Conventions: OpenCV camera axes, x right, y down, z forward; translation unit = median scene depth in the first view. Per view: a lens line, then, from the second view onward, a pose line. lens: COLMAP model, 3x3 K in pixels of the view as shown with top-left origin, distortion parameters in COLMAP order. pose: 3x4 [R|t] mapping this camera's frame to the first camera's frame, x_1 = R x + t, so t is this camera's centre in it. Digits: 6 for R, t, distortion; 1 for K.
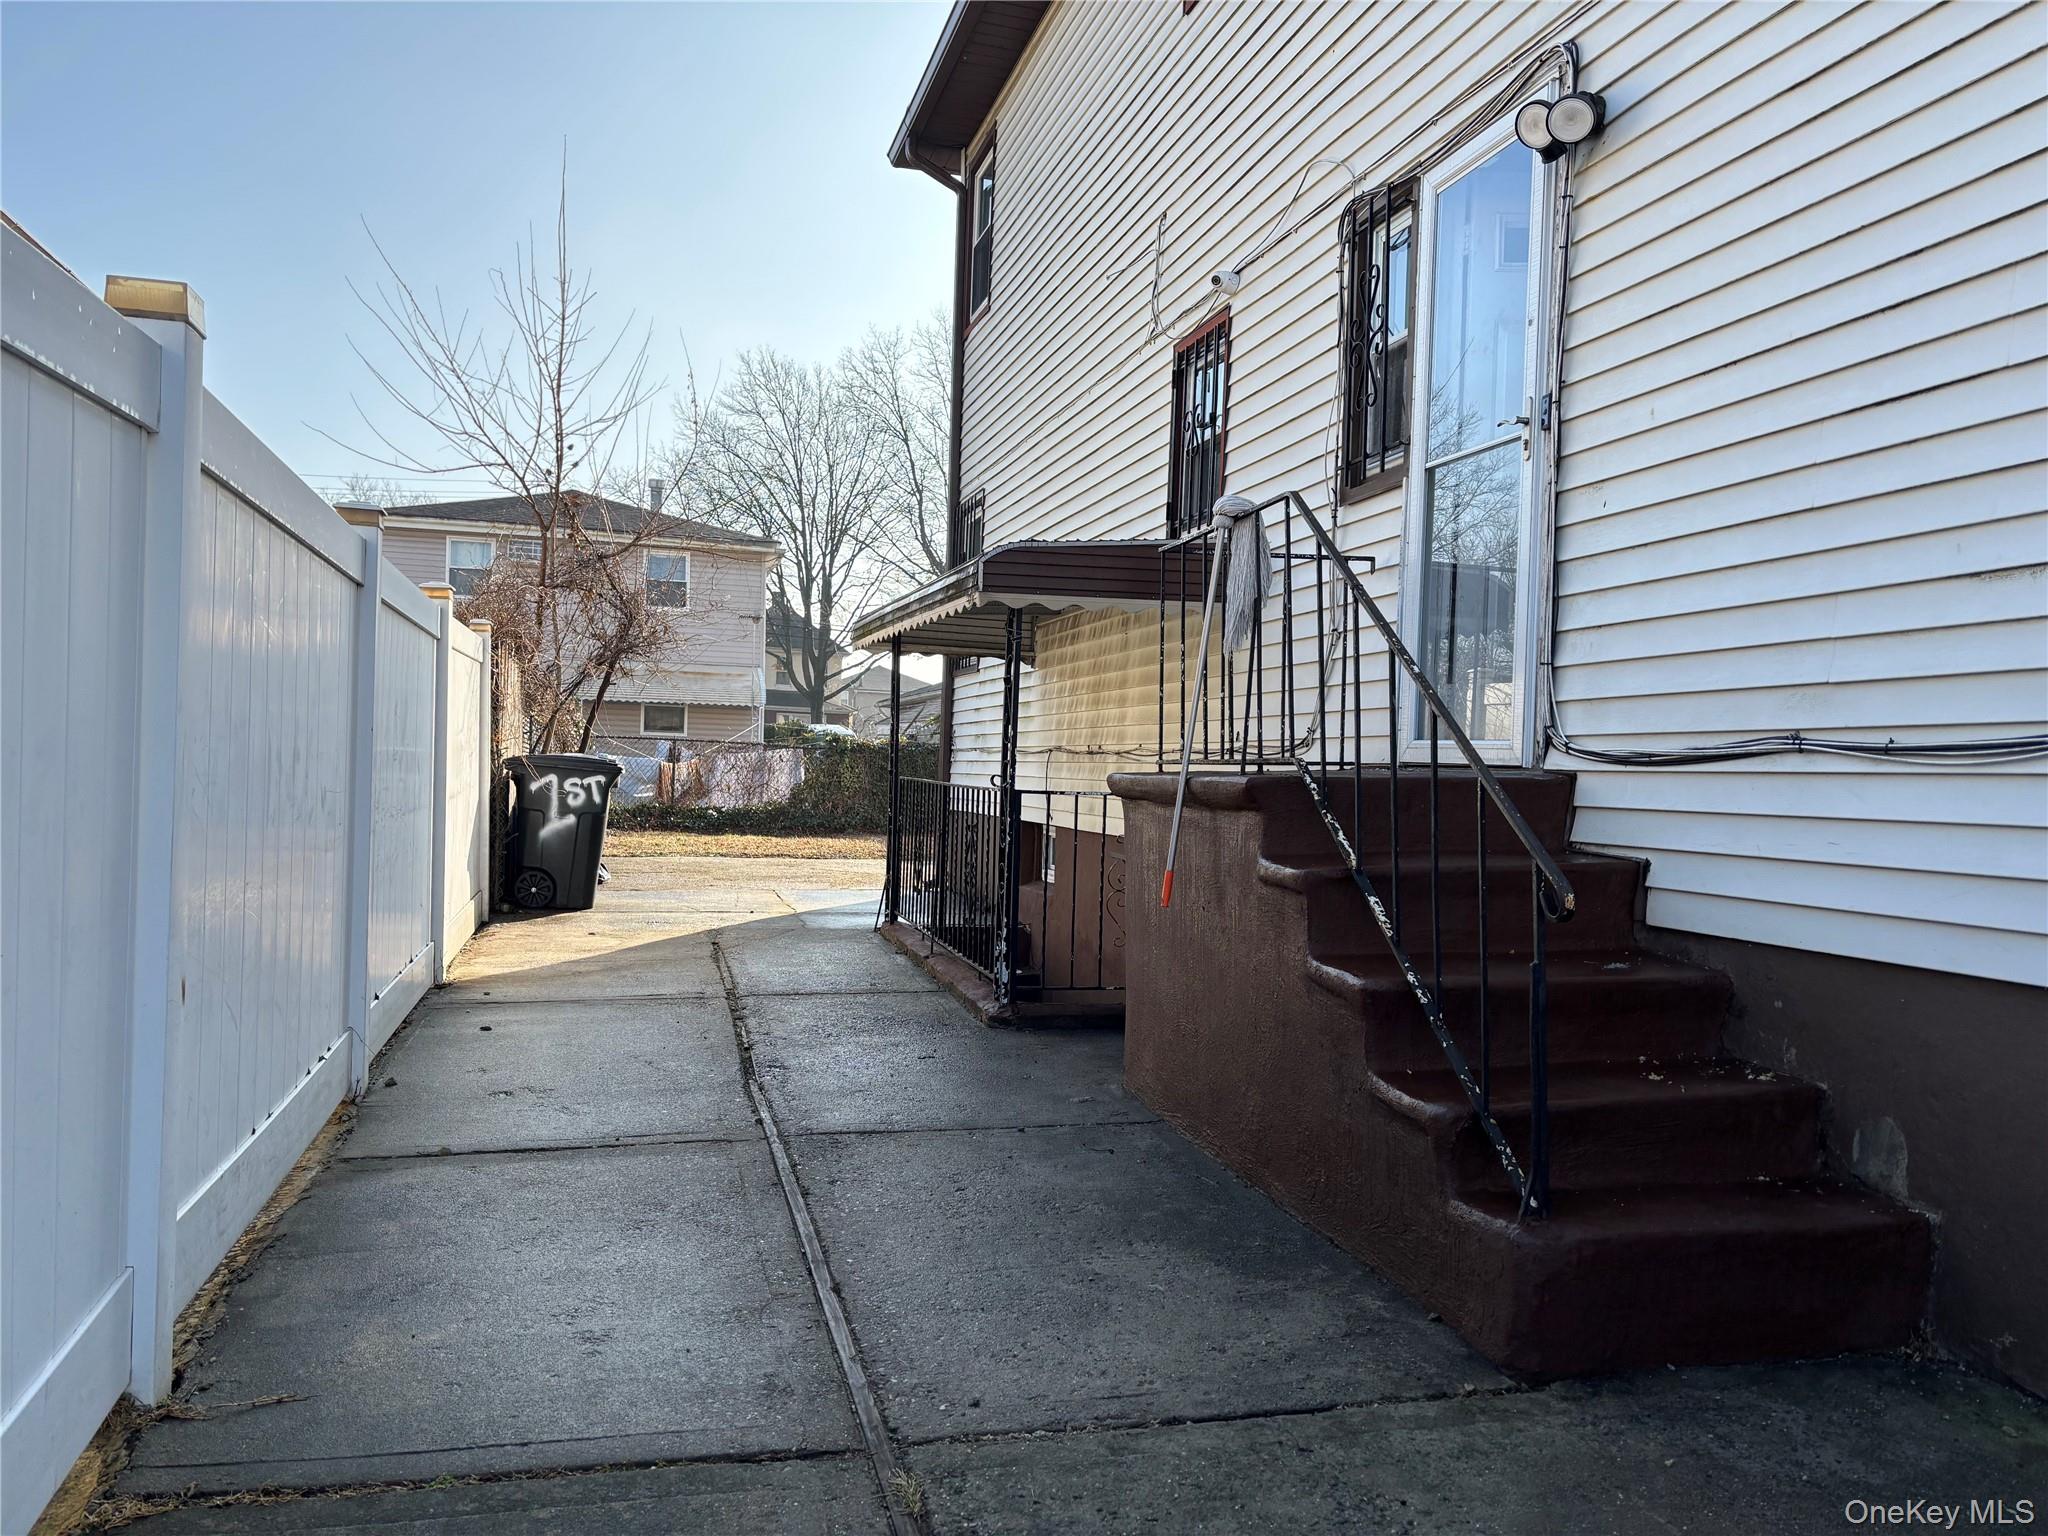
lens RADIAL K [[1548.5, 0, 1015.6], [0, 1548.5, 771.6], [0, 0, 1]] dist [0.060868, -0.063474]
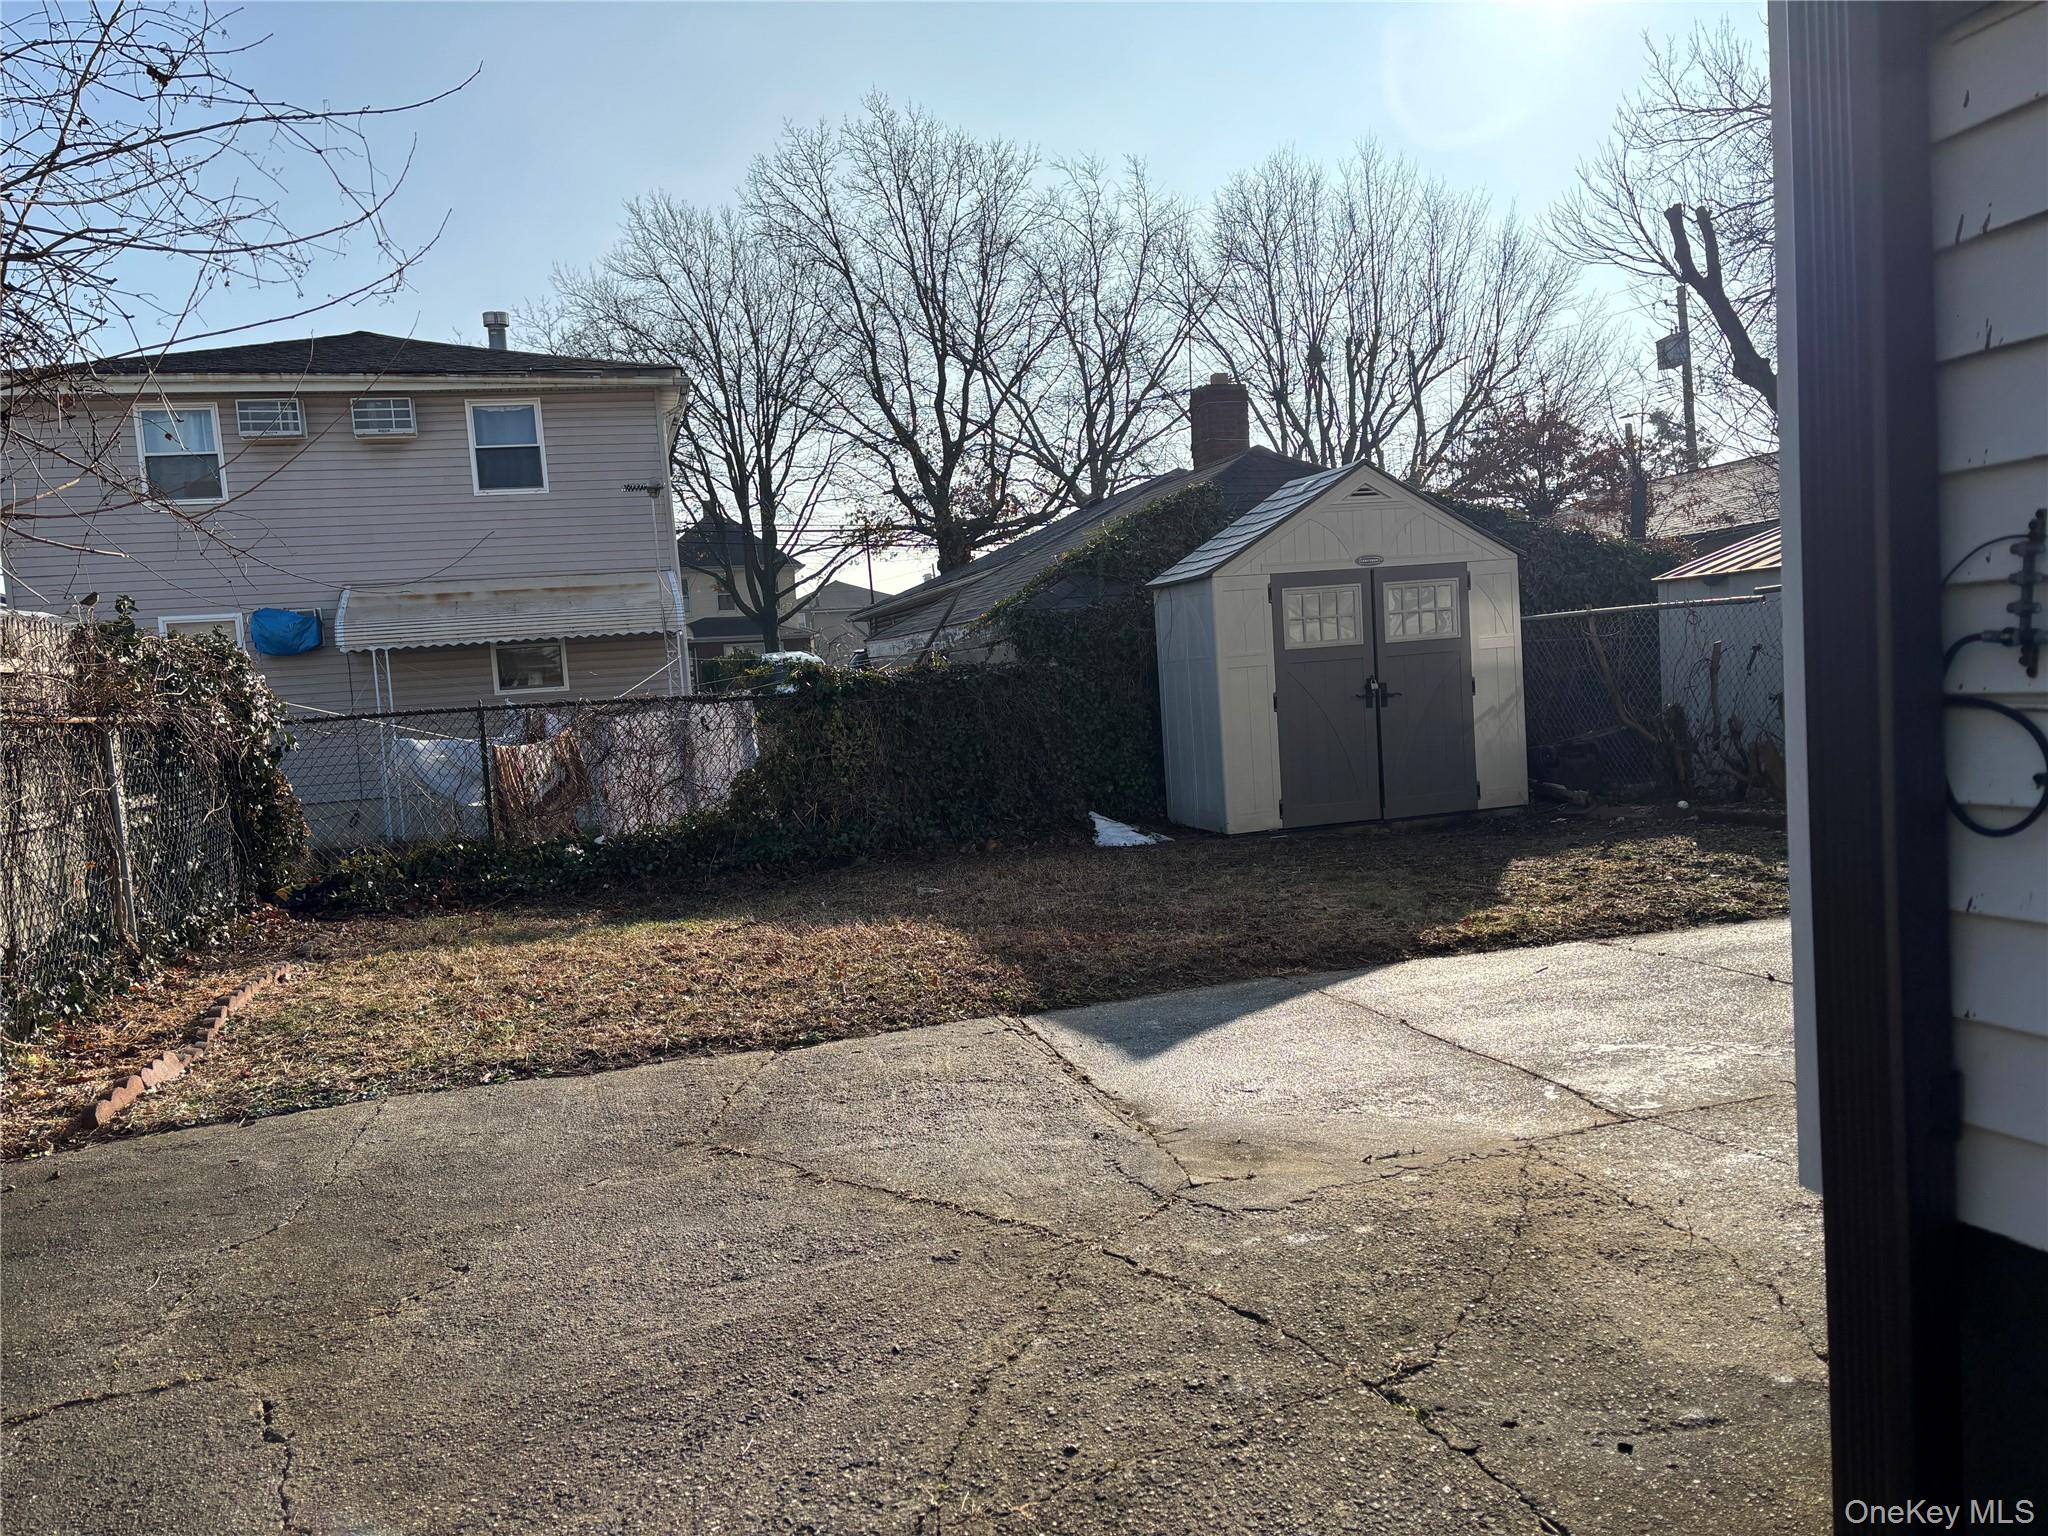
lens RADIAL K [[1548.5, 0, 1015.2], [0, 1548.5, 770.2], [0, 0, 1]] dist [0.060868, -0.063474]
pose [[0.994738, -0.100688, 0.018944, -0.022020], [0.099410, 0.993276, 0.059339, -0.004809], [-0.024791, -0.057143, 0.998058, 0.173022]]
